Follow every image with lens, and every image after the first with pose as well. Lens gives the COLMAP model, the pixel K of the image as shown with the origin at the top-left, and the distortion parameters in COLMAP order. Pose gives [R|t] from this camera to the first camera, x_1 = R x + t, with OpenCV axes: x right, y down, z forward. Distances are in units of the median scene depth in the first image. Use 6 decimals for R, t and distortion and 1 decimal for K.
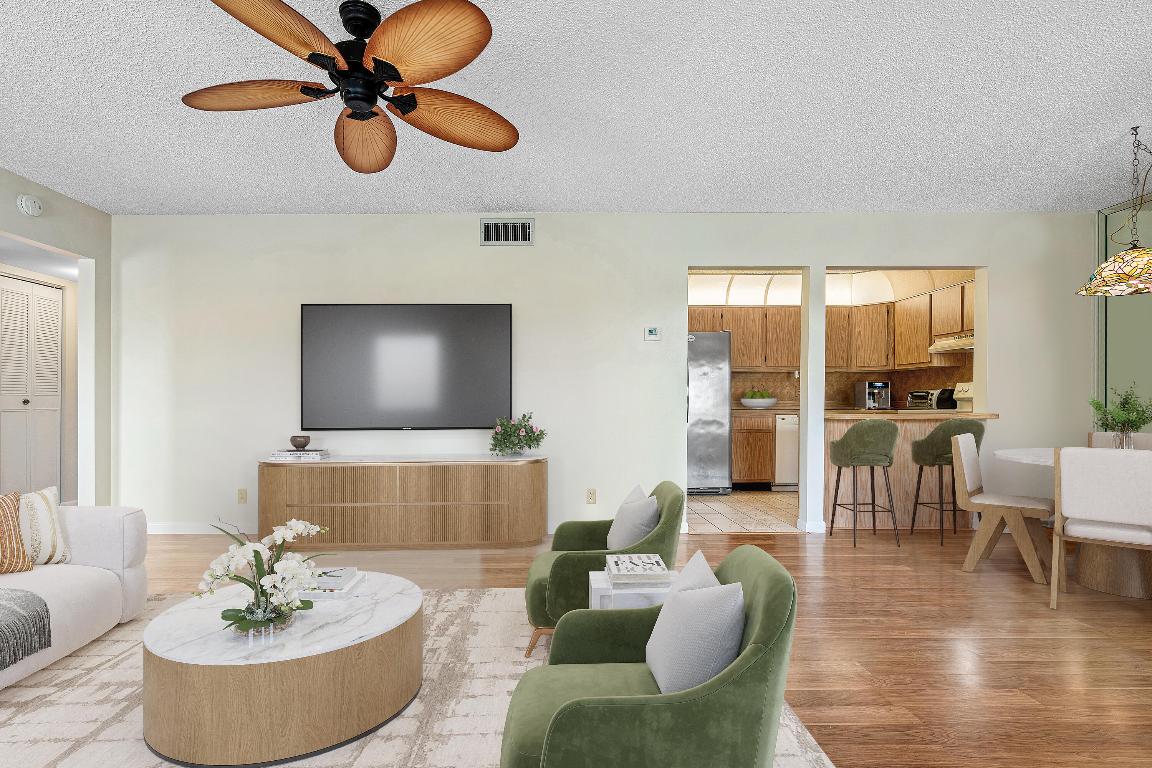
lens RADIAL K [[540.6, 0, 575.9], [0, 540.6, 398.5], [0, 0, 1]] dist [0.022281, 0.000006]
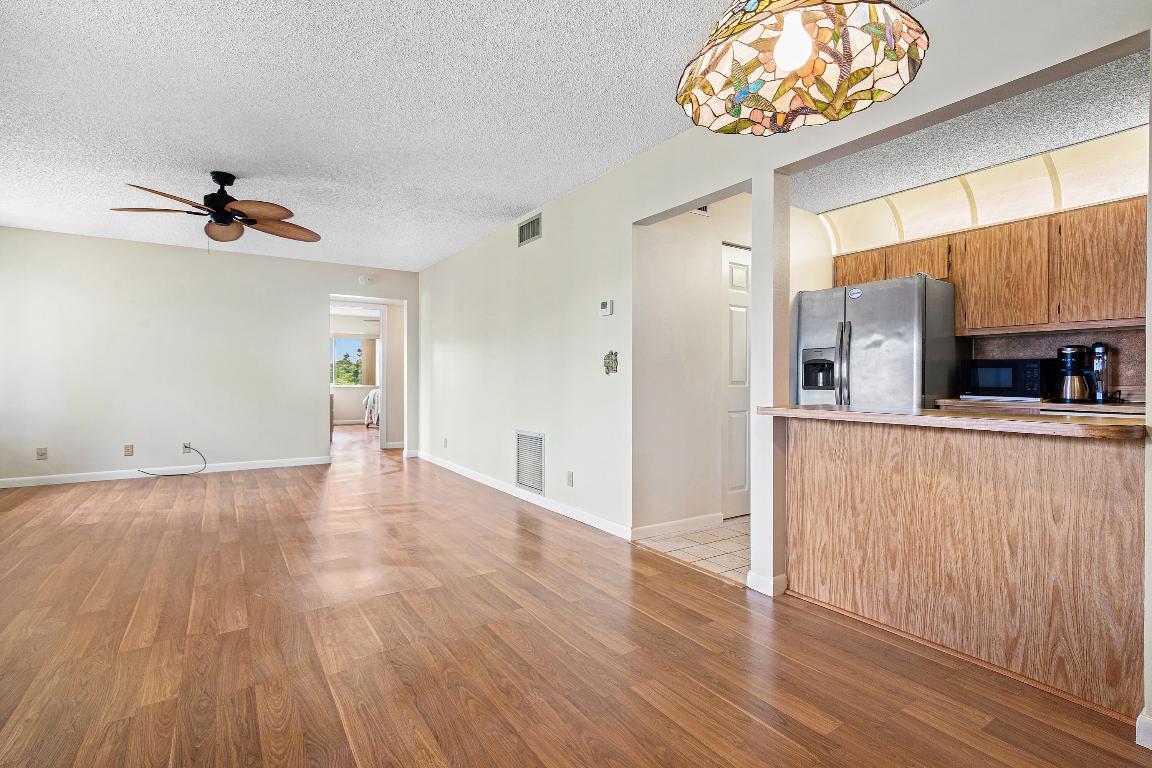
lens RADIAL K [[544.6, 0, 598.8], [0, 544.6, 385.9], [0, 0, 1]] dist [0.002742, 0.000310]
pose [[0.552273, 0.016181, -0.833507, 0.644804], [-0.003966, 0.999851, 0.016782, -0.003625], [0.833654, -0.005963, 0.552255, 0.361001]]
